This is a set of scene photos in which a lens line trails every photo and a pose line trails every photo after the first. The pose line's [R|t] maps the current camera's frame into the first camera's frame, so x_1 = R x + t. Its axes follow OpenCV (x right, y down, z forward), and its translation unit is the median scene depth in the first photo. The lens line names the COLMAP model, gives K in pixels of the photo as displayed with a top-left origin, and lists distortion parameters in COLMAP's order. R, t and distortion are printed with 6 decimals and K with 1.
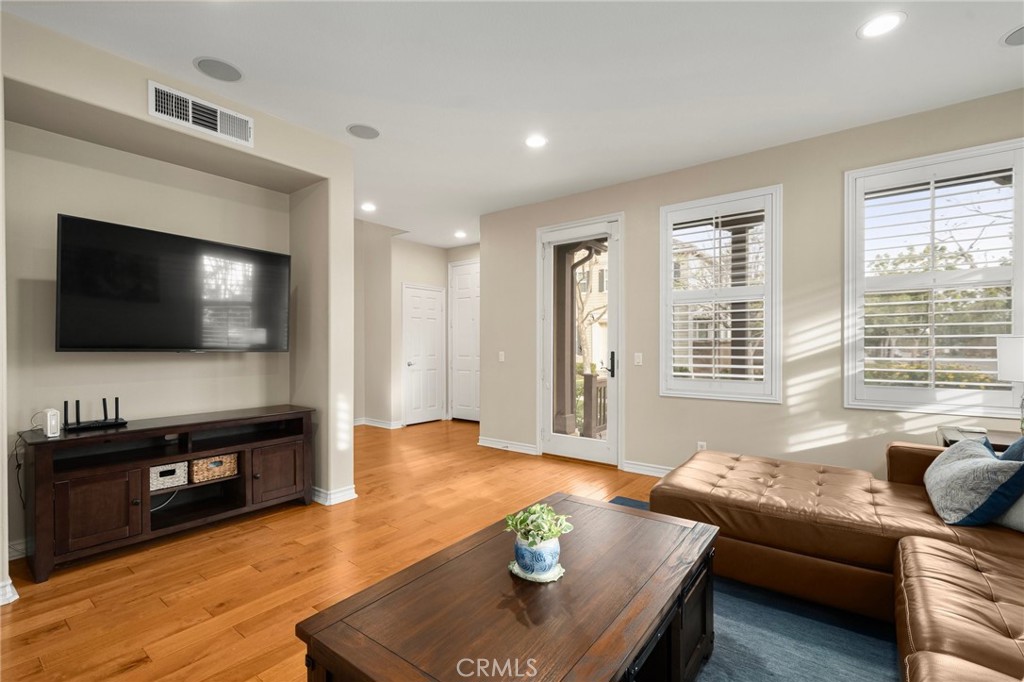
lens RADIAL K [[458.1, 0, 515.3], [0, 458.1, 345.8], [0, 0, 1]] dist [0.001067, 0.000080]
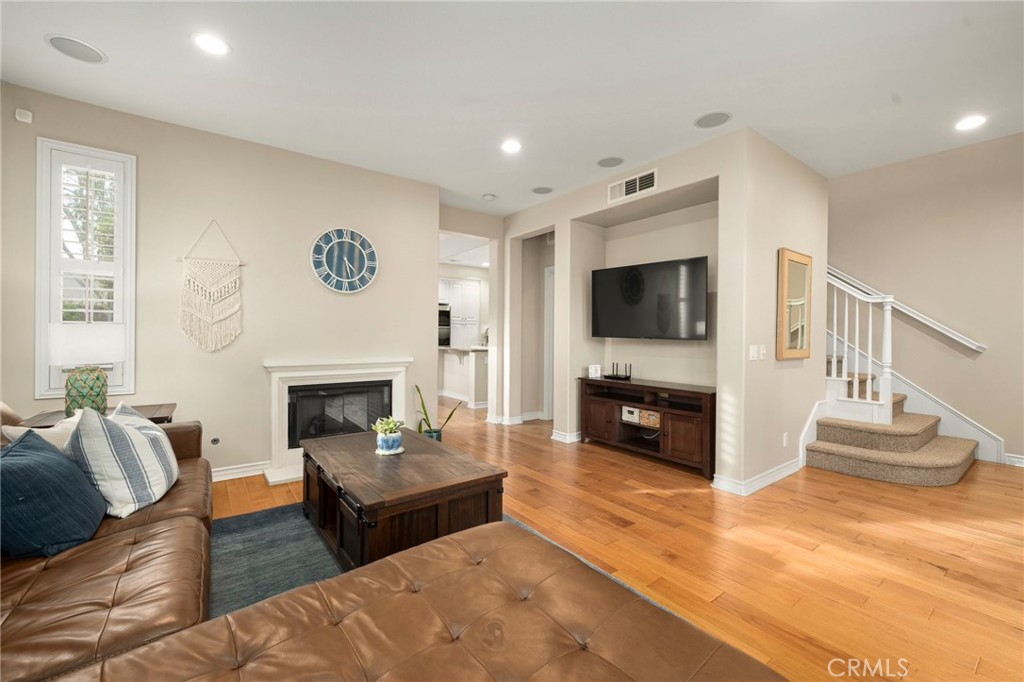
lens RADIAL K [[411.9, 0, 512.1], [0, 411.9, 336.4], [0, 0, 1]] dist [-0.000237, -0.000028]
pose [[-0.271603, 0.001026, -0.962409, 0.757926], [-0.011164, 0.999929, 0.004216, 0.005164], [0.962345, 0.011890, -0.271572, 0.972893]]
